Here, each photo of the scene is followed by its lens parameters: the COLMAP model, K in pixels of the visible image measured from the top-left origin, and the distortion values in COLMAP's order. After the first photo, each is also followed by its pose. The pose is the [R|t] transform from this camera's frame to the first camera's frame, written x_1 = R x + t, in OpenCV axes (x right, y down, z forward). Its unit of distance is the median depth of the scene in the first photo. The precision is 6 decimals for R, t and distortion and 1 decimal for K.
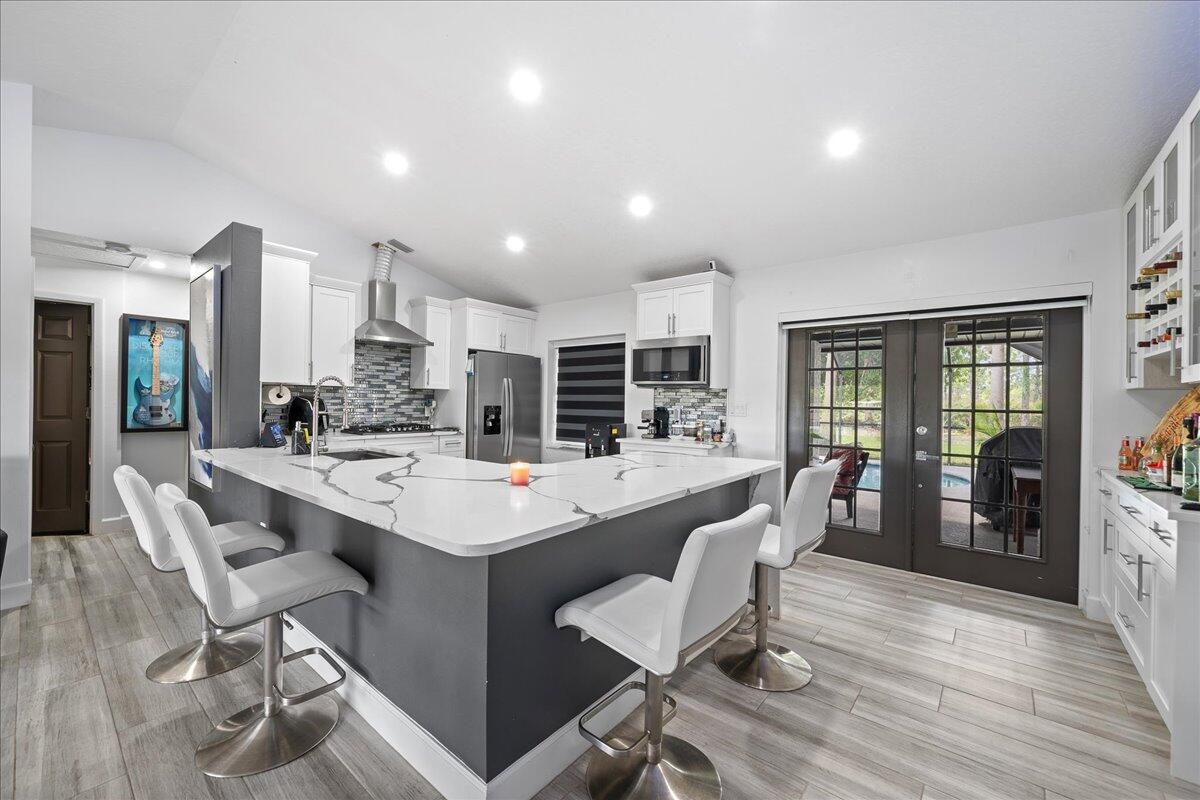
lens RADIAL K [[477.7, 0, 600.0], [0, 477.7, 401.2], [0, 0, 1]] dist [-0.004045, -0.000414]
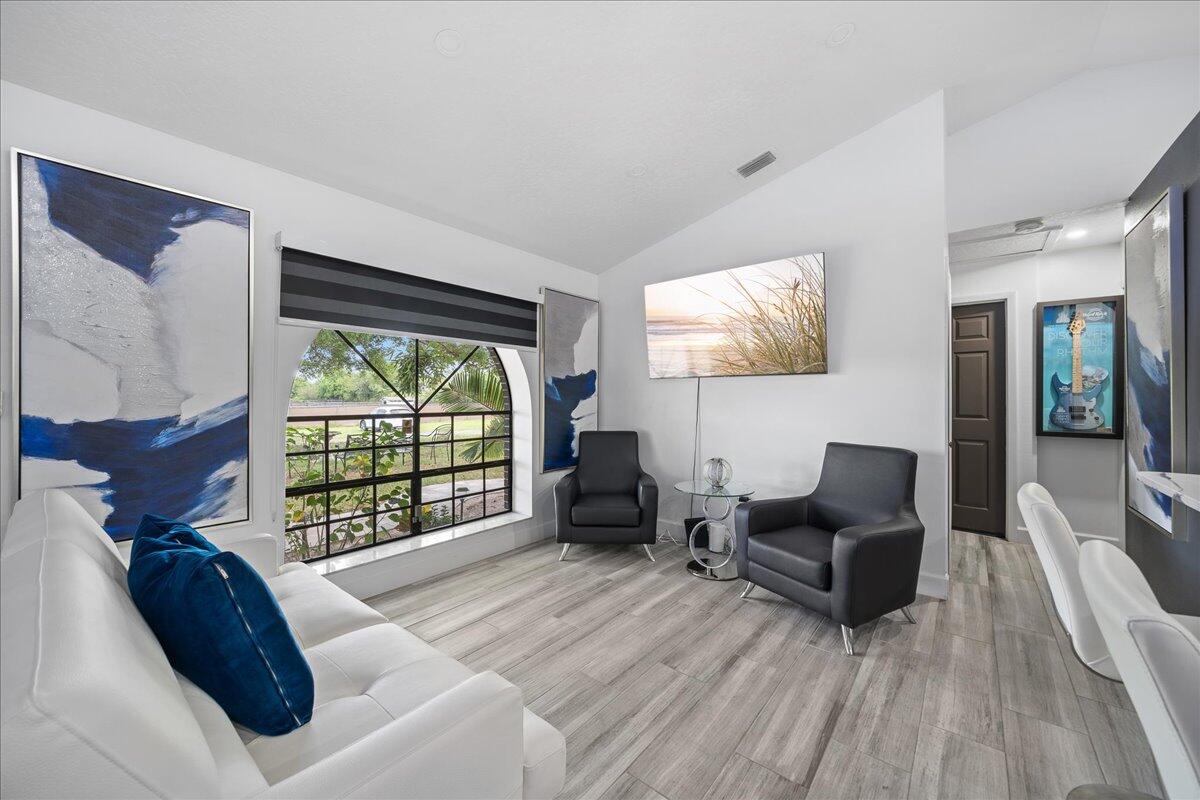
lens RADIAL K [[456.1, 0, 600.0], [0, 456.1, 398.9], [0, 0, 1]] dist [-0.000247, 0.000044]
pose [[0.011992, -0.011656, -0.999860, -0.177402], [0.001230, 0.999931, -0.011642, 0.006165], [0.999927, -0.001090, 0.012005, 0.189421]]
